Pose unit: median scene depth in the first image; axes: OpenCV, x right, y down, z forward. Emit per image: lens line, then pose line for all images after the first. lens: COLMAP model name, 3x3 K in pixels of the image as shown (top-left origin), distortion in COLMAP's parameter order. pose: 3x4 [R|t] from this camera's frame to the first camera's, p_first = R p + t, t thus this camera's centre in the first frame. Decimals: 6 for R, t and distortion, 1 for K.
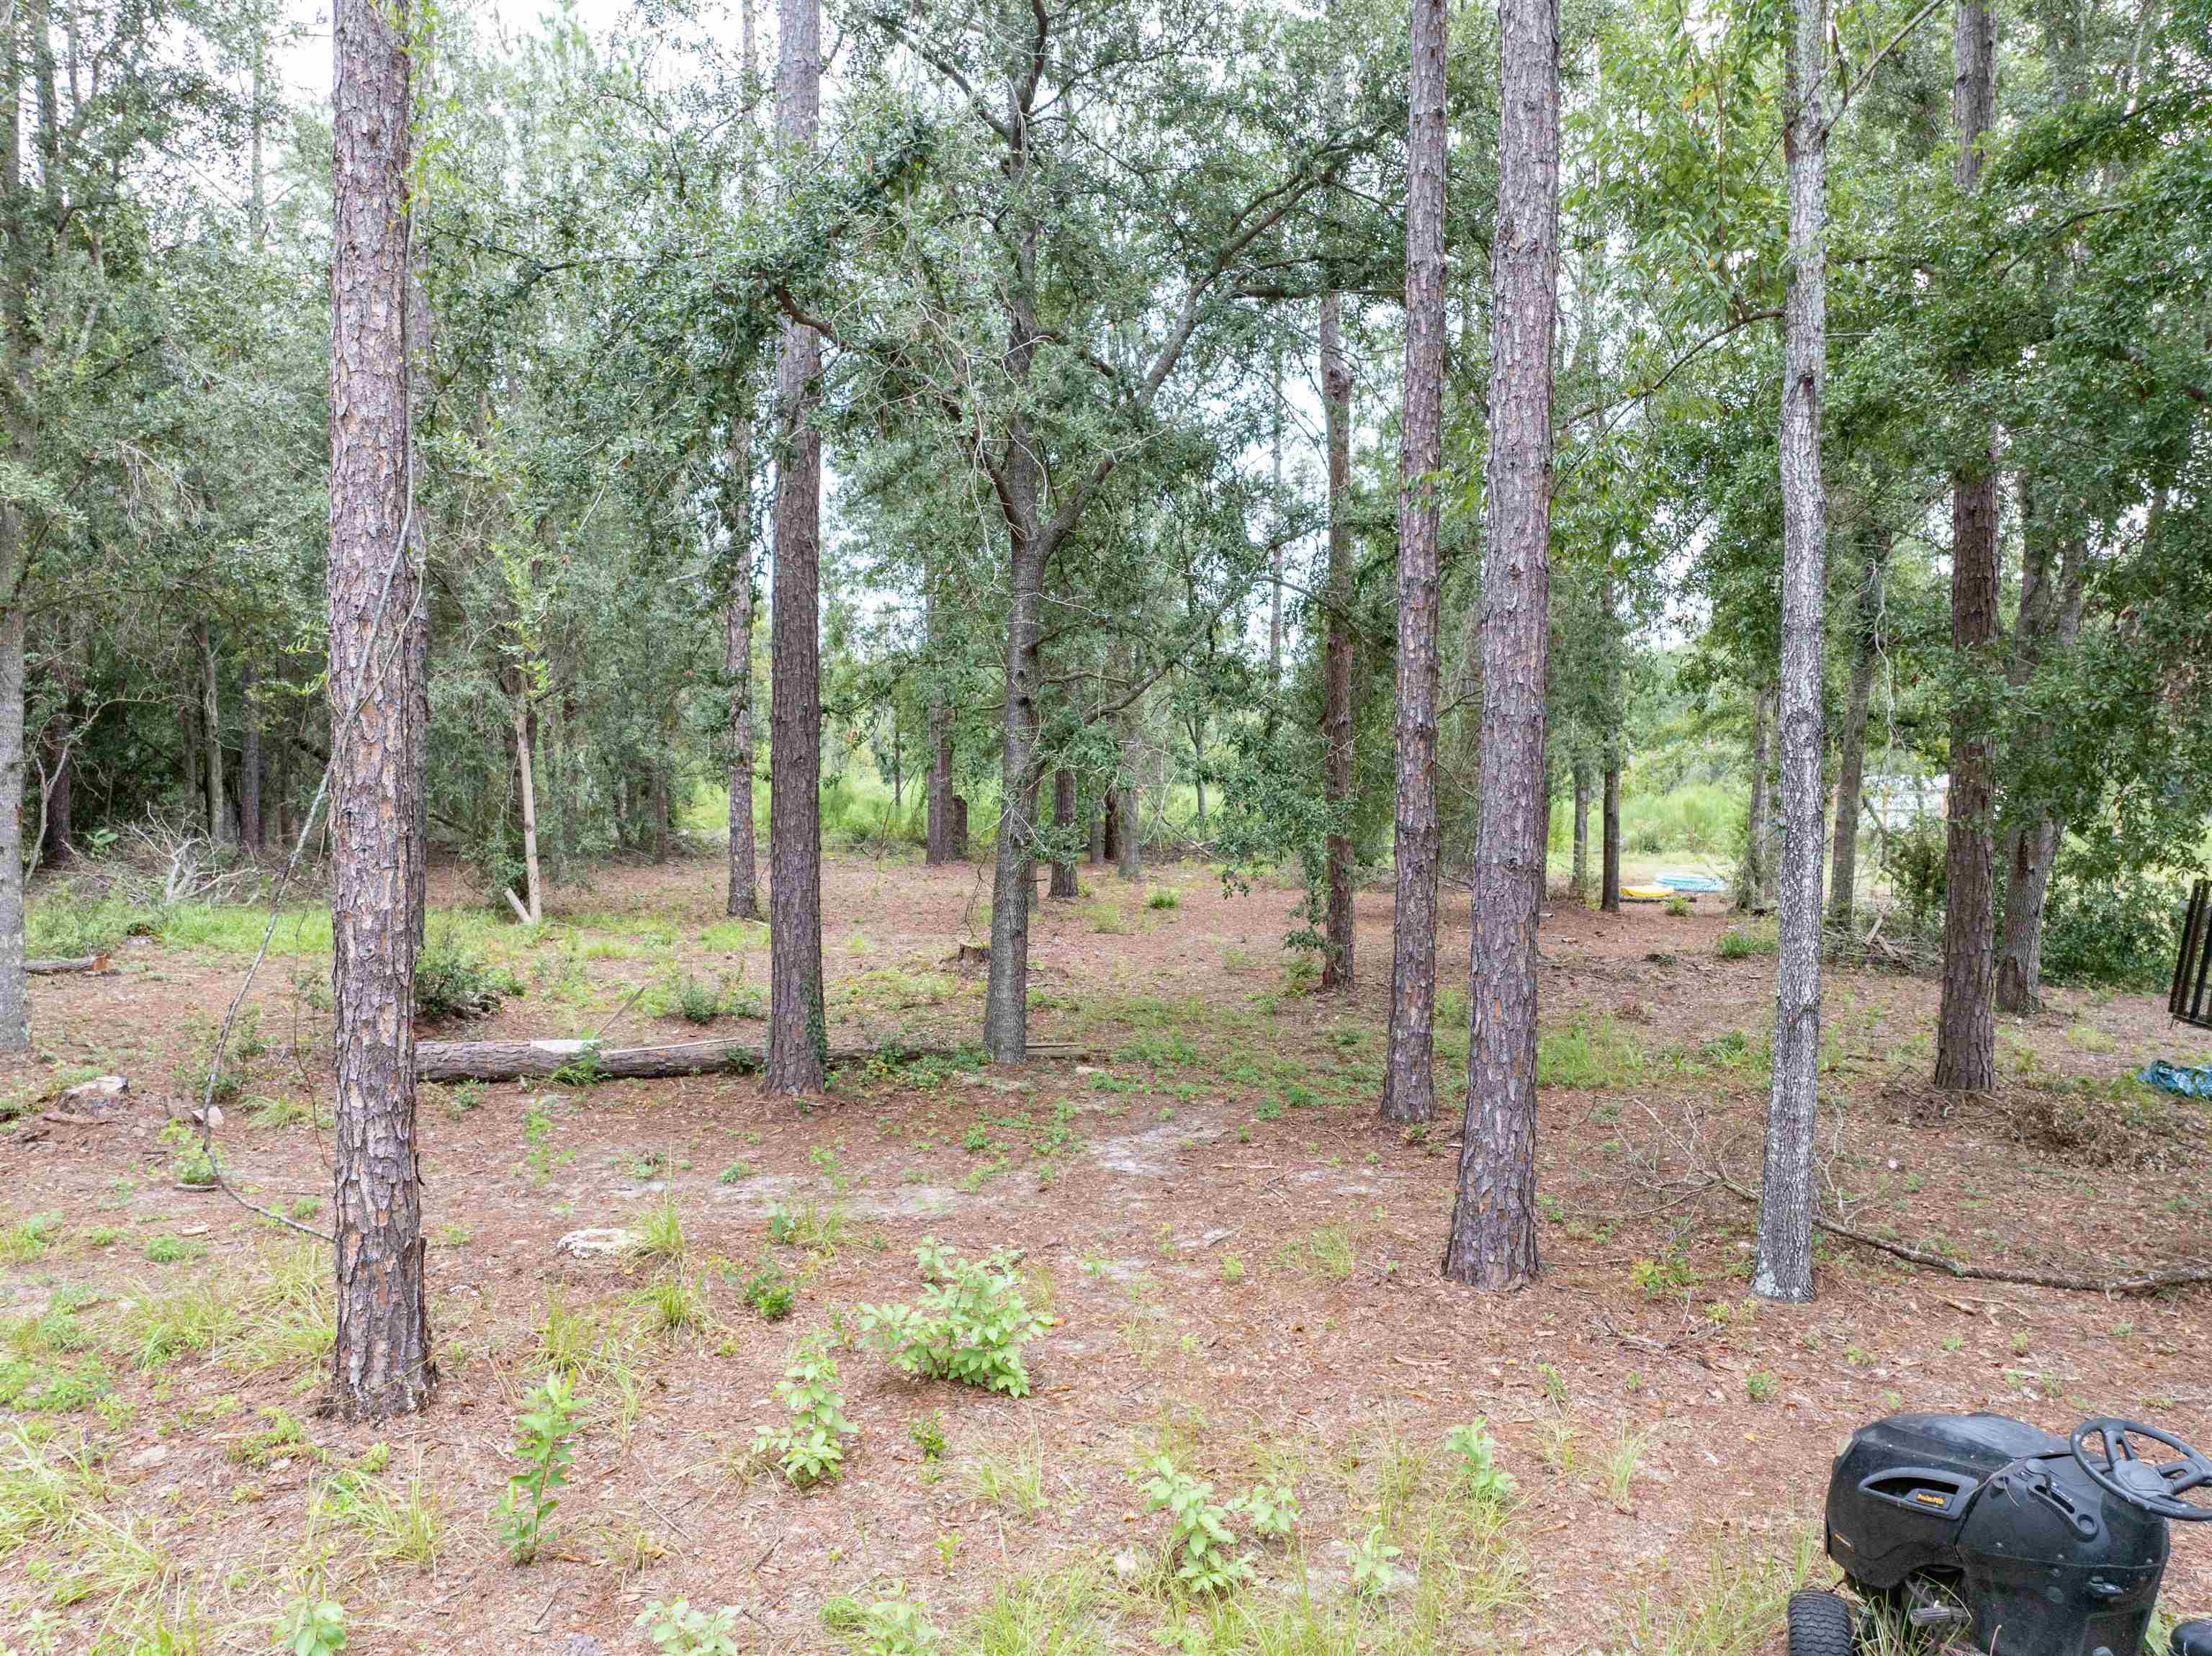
lens RADIAL K [[1561.2, 0, 1106.6], [0, 1561.2, 832.8], [0, 0, 1]] dist [-0.045872, 0.018218]
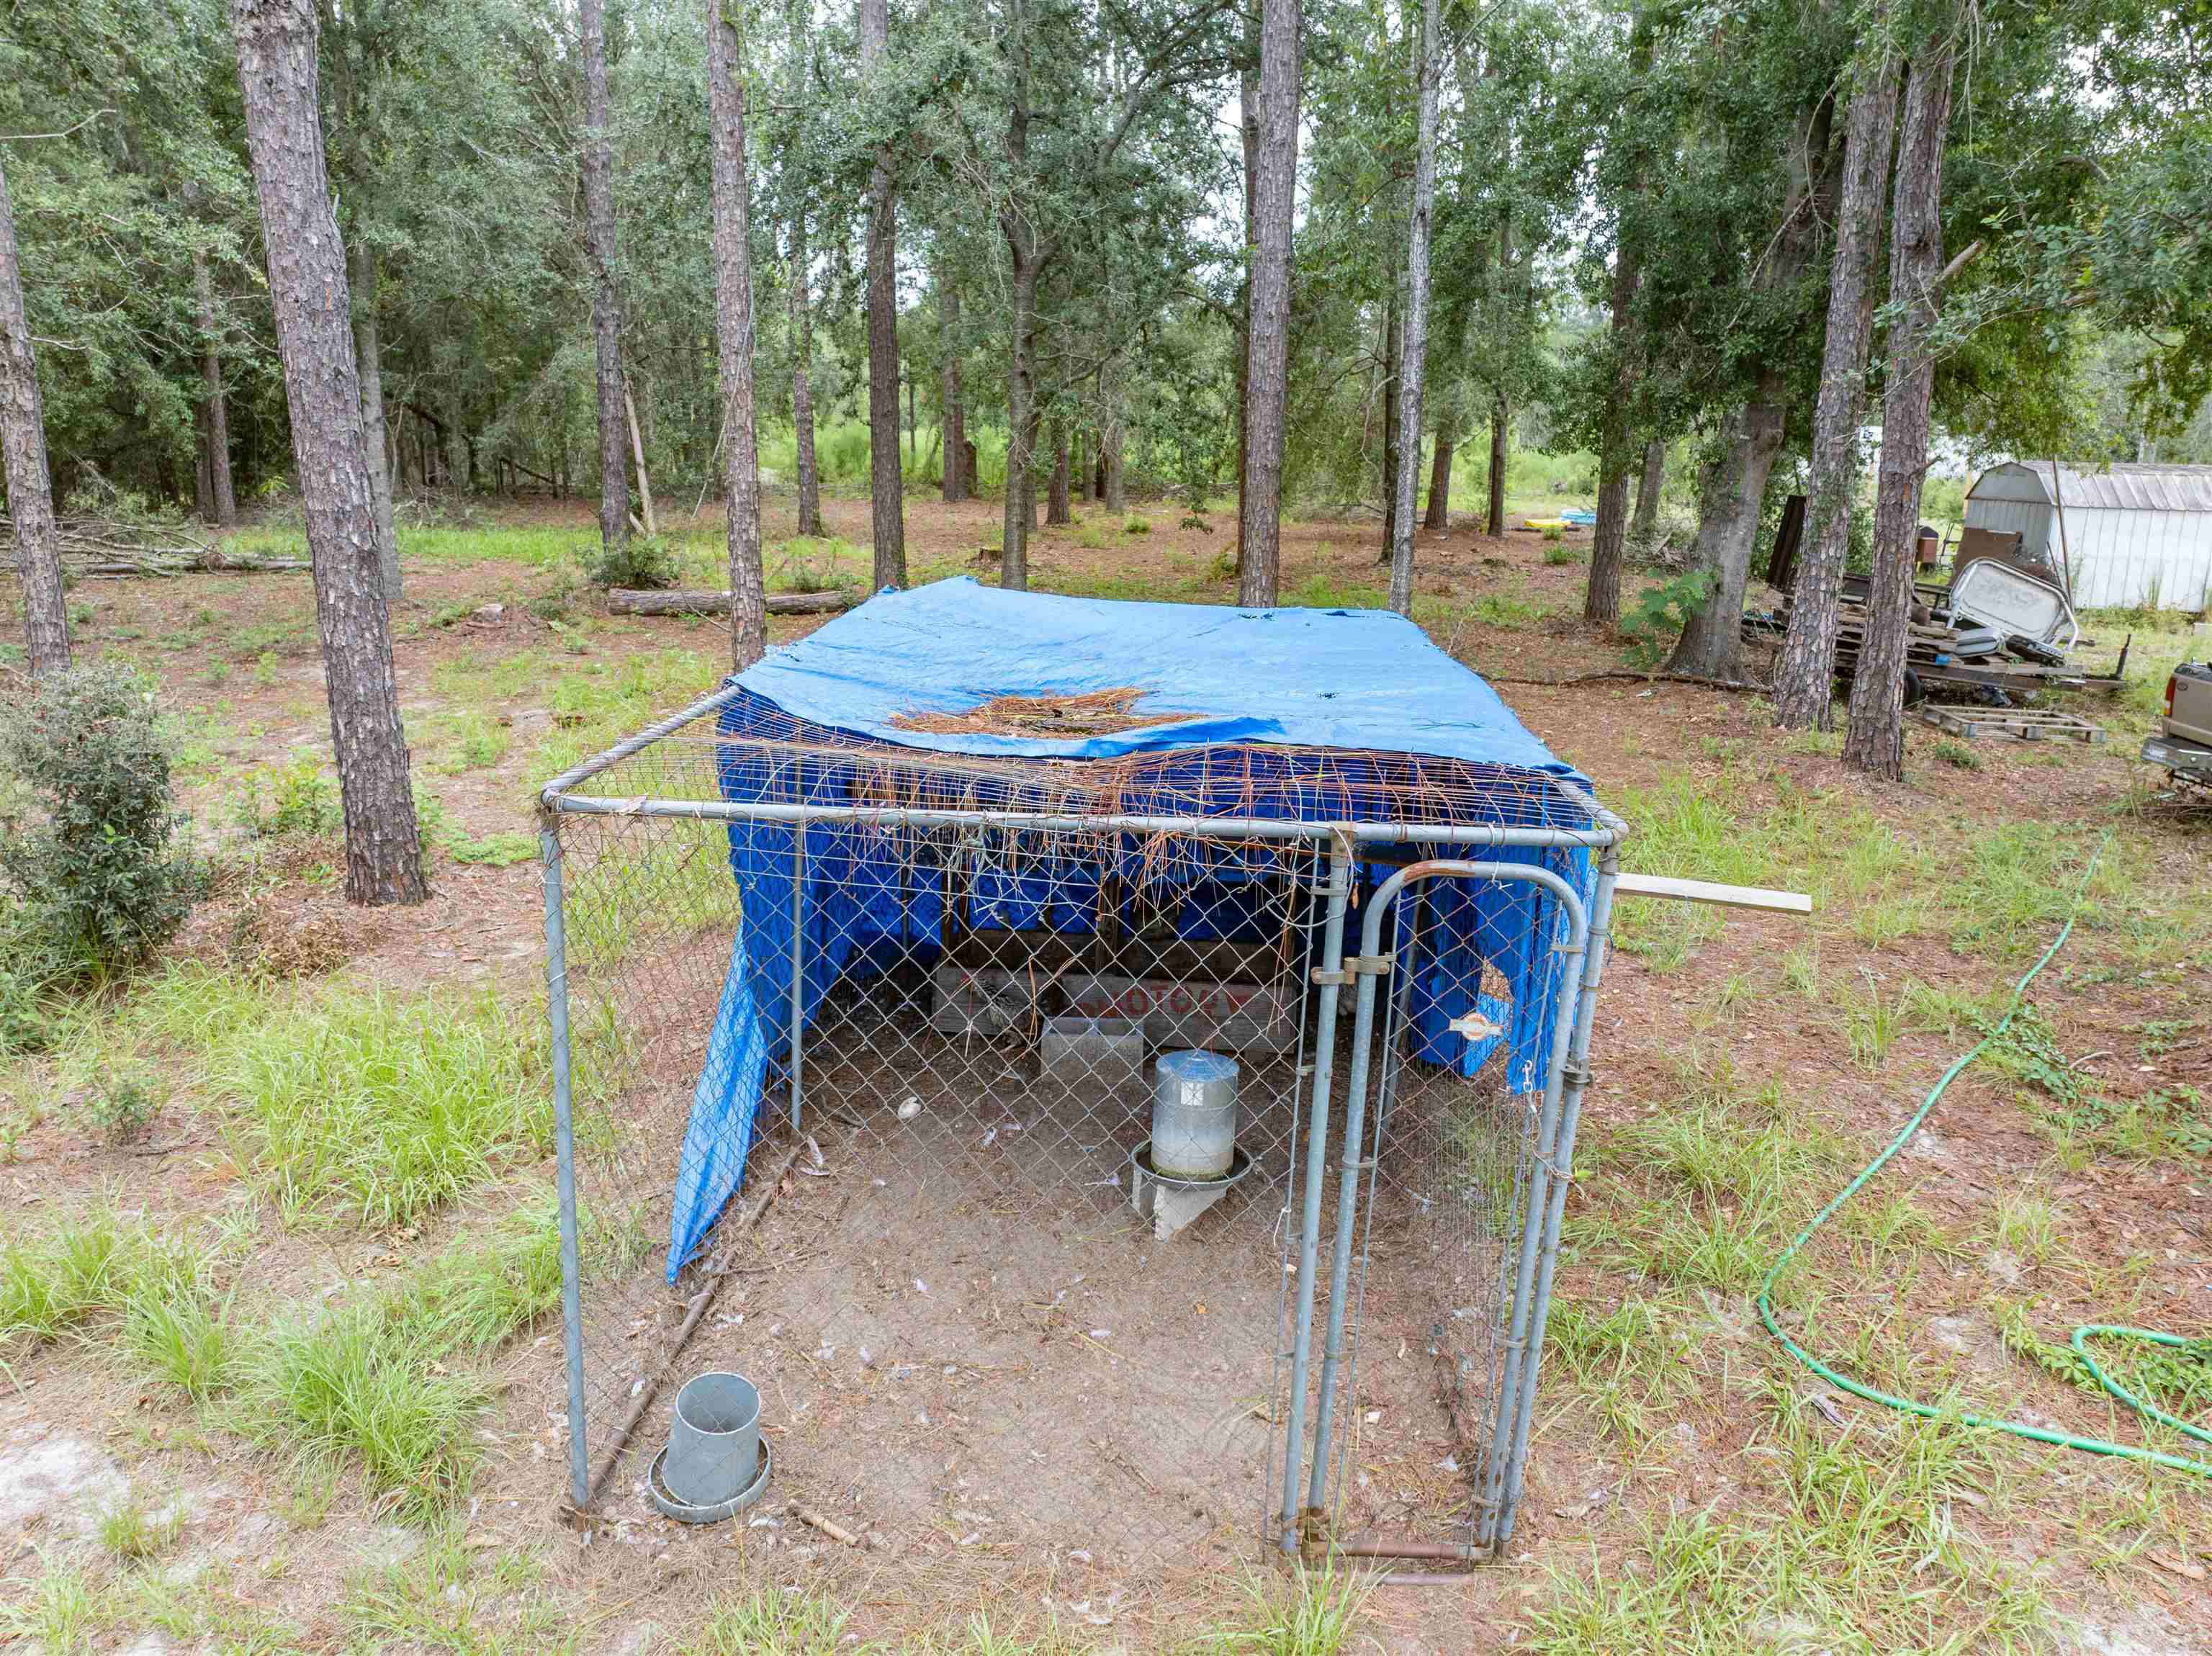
lens RADIAL K [[1561.2, 0, 1106.1], [0, 1561.2, 825.1], [0, 0, 1]] dist [-0.045872, 0.018218]
pose [[0.999995, 0.000608, -0.002968, 0.018558], [0.000039, 0.976961, 0.213417, 0.013261], [0.003029, -0.213416, 0.976957, -0.328351]]
